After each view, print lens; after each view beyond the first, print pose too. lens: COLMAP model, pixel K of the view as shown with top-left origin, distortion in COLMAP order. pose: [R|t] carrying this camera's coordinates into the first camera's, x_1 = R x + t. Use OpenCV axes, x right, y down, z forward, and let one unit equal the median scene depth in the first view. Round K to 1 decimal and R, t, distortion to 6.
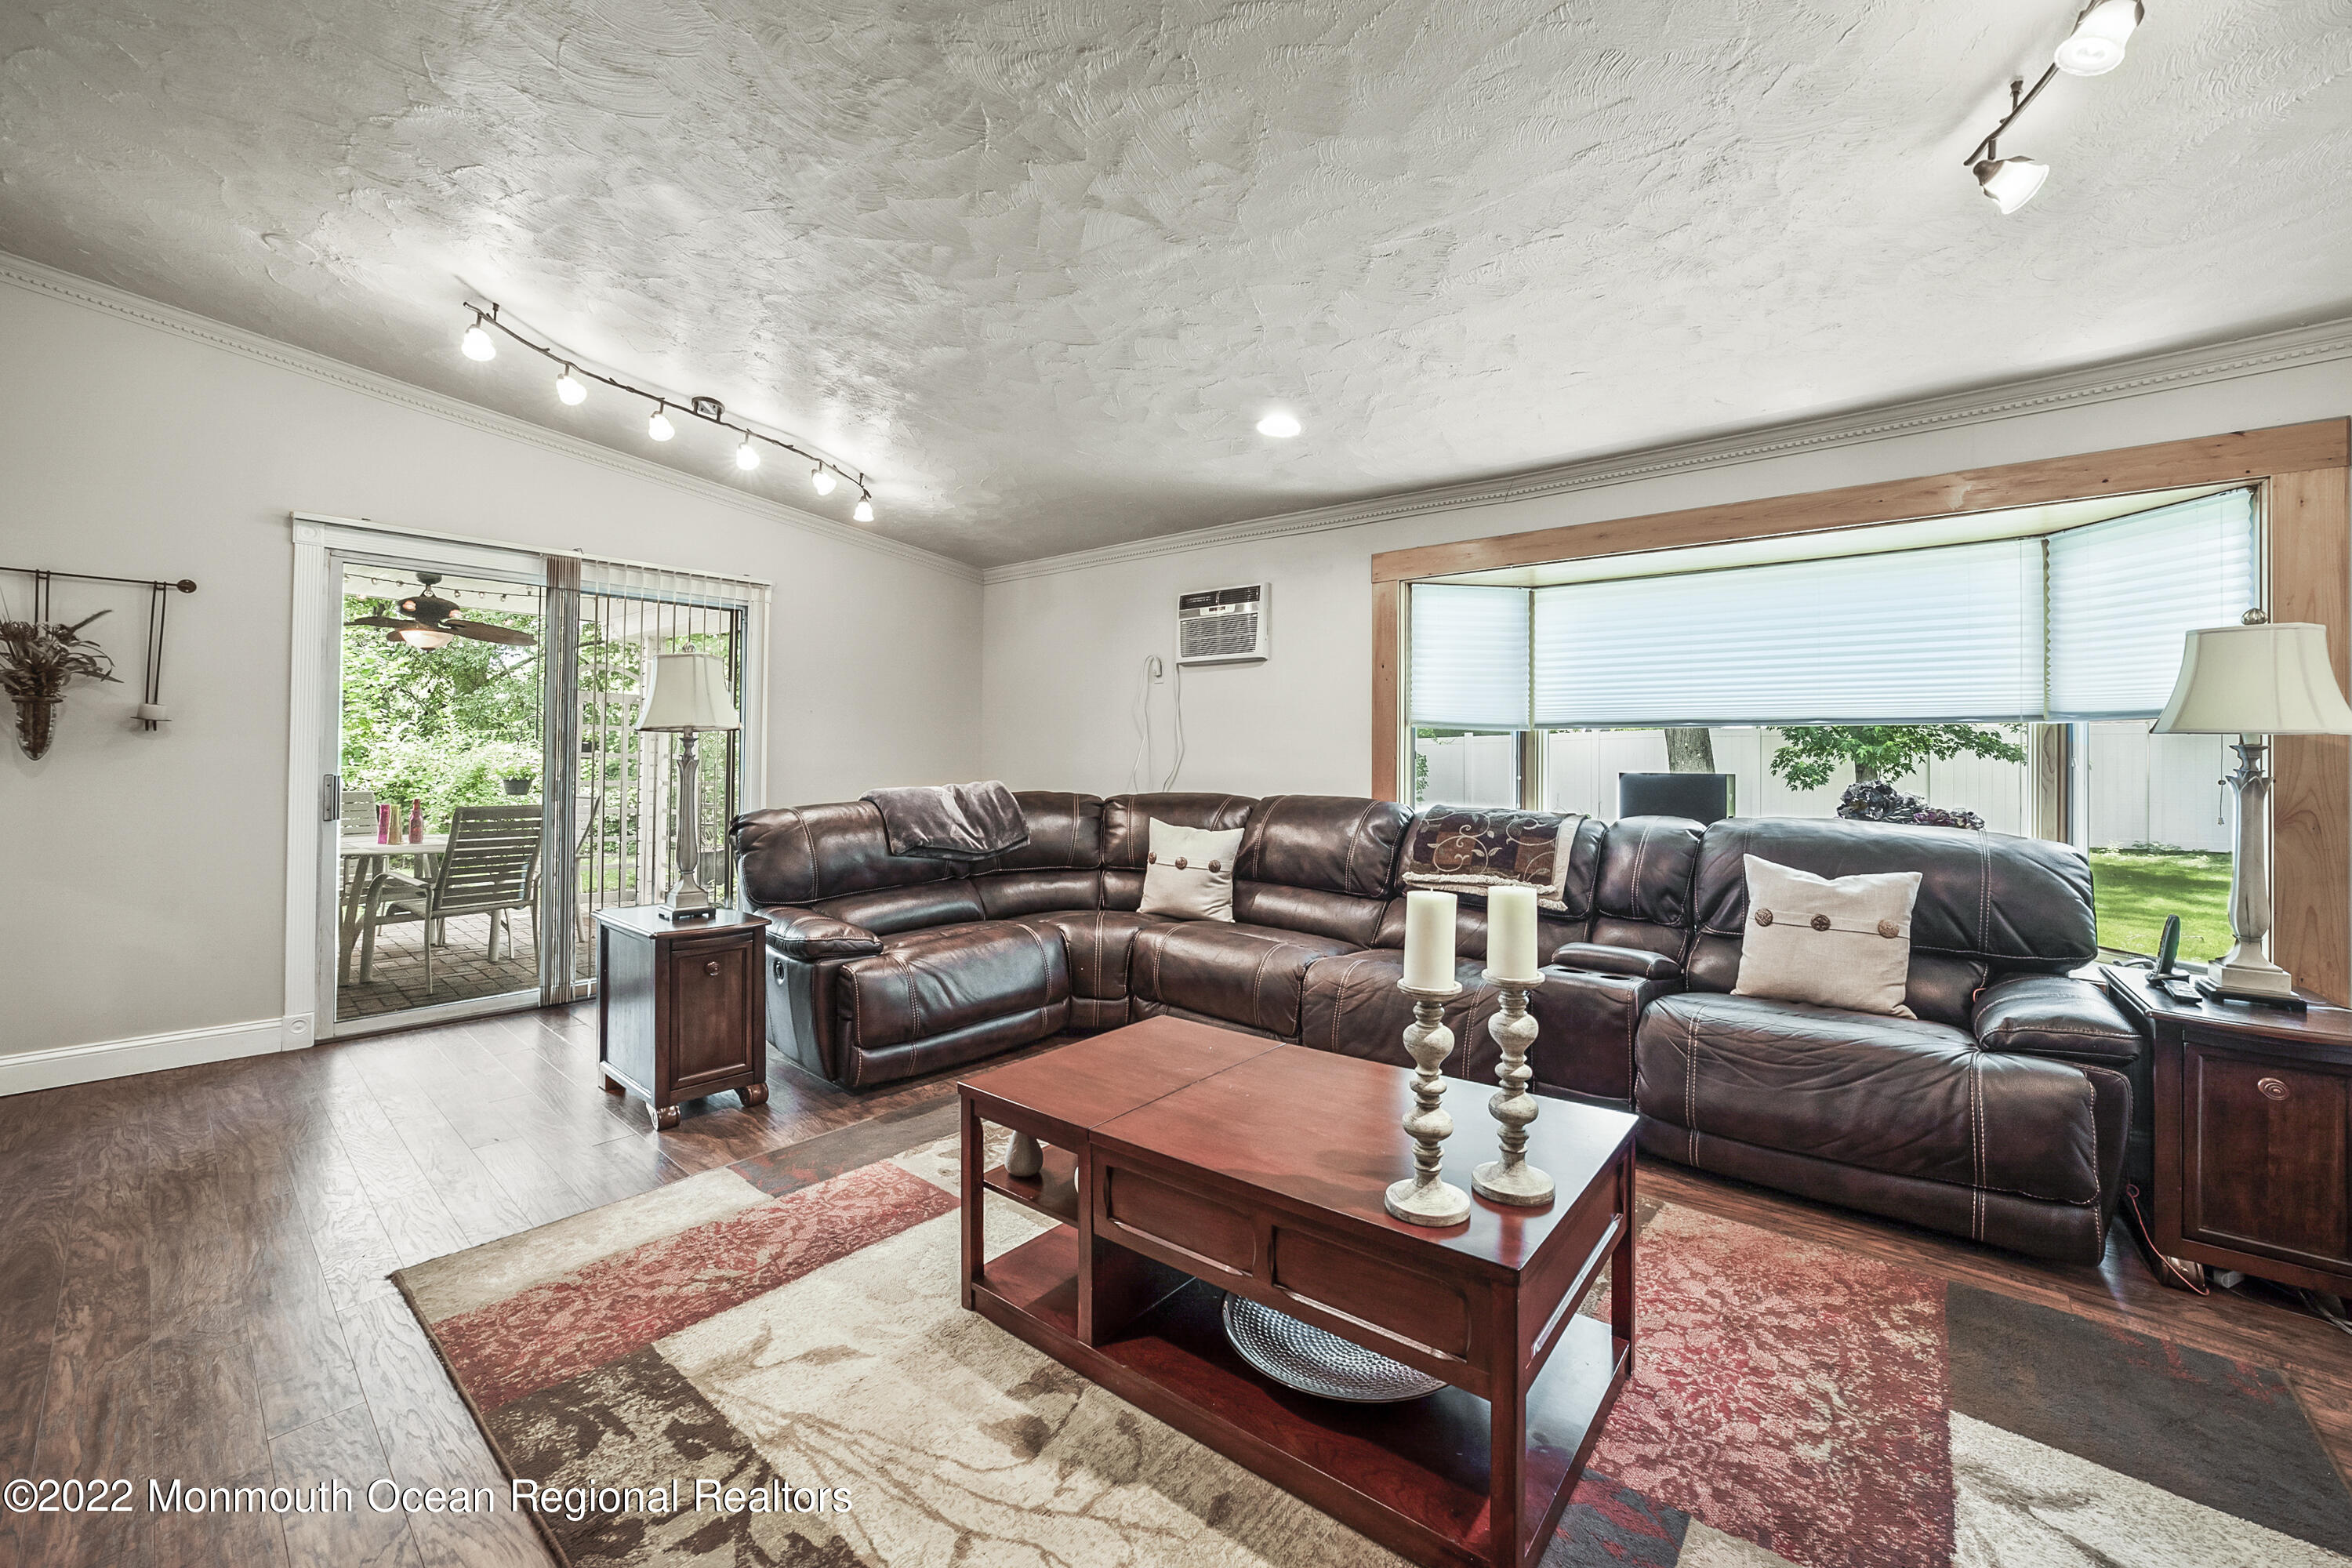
lens RADIAL K [[913.8, 0, 1177.2], [0, 913.8, 760.7], [0, 0, 1]] dist [-0.030711, 0.001864]
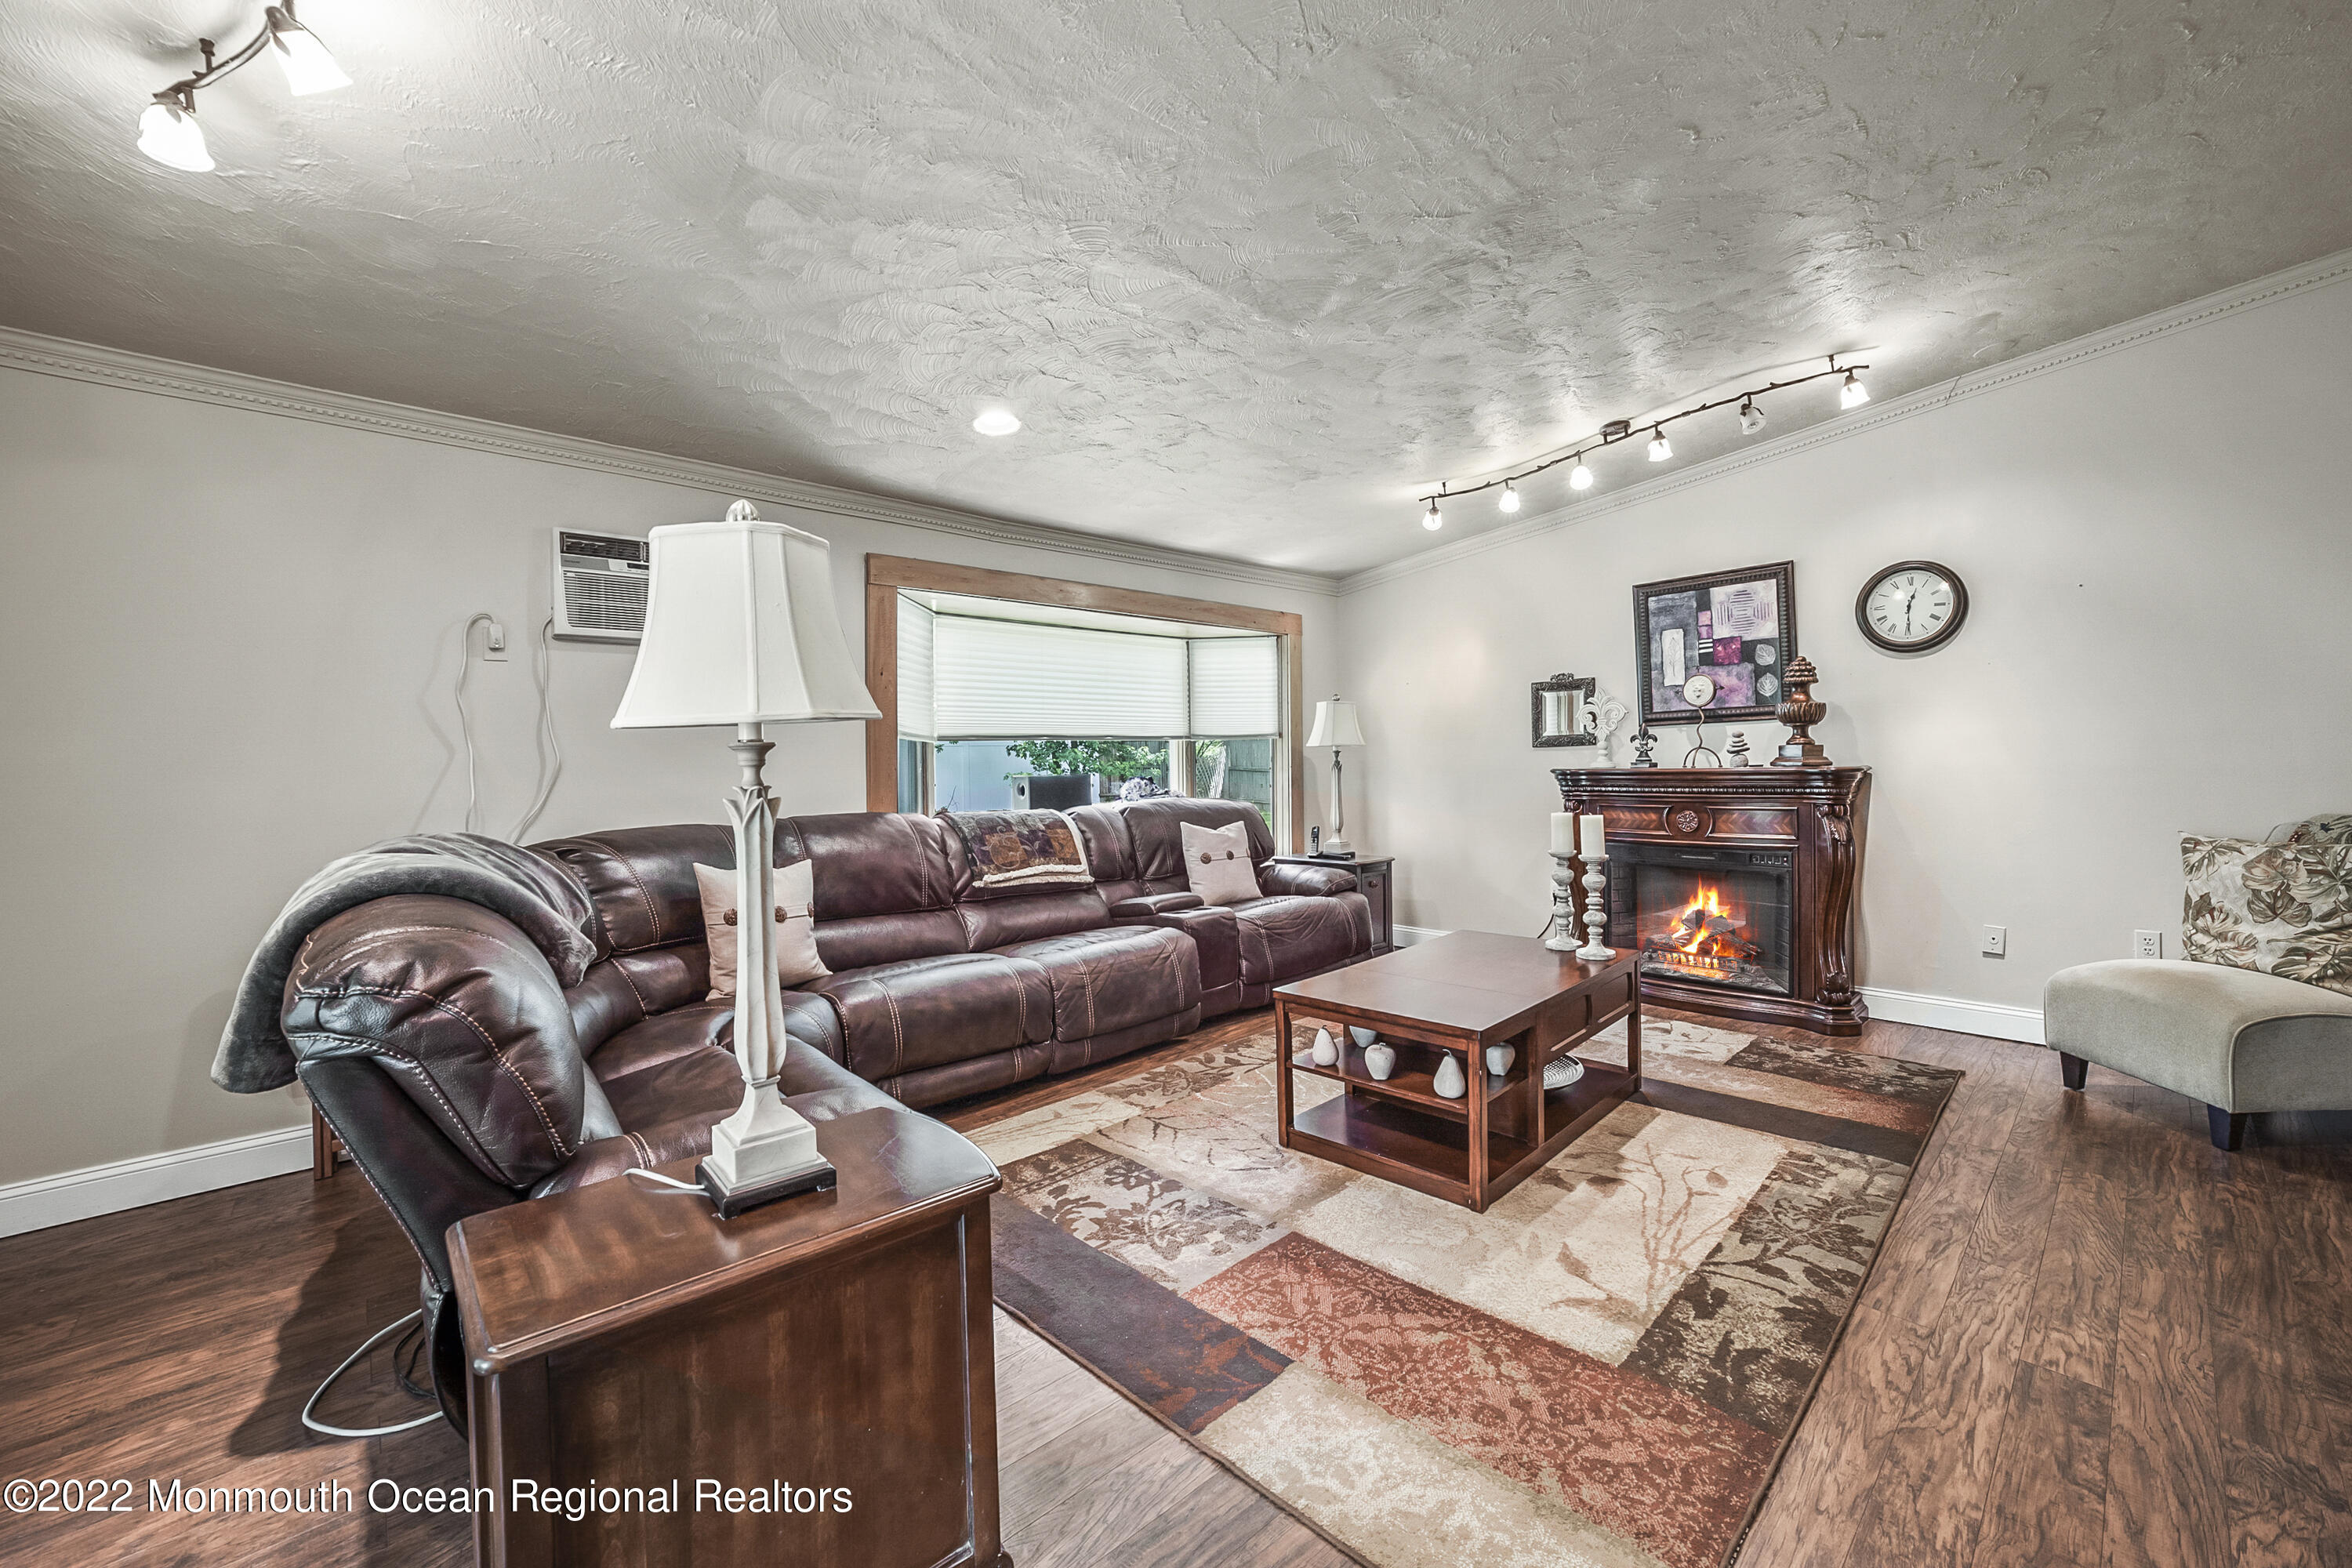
lens RADIAL K [[913.8, 0, 1174.5], [0, 913.8, 777.4], [0, 0, 1]] dist [-0.030711, 0.001864]
pose [[0.125508, -0.029343, 0.991659, -1.520436], [0.024388, 0.999352, 0.026484, -0.027574], [-0.991793, 0.020861, 0.126143, 1.275110]]
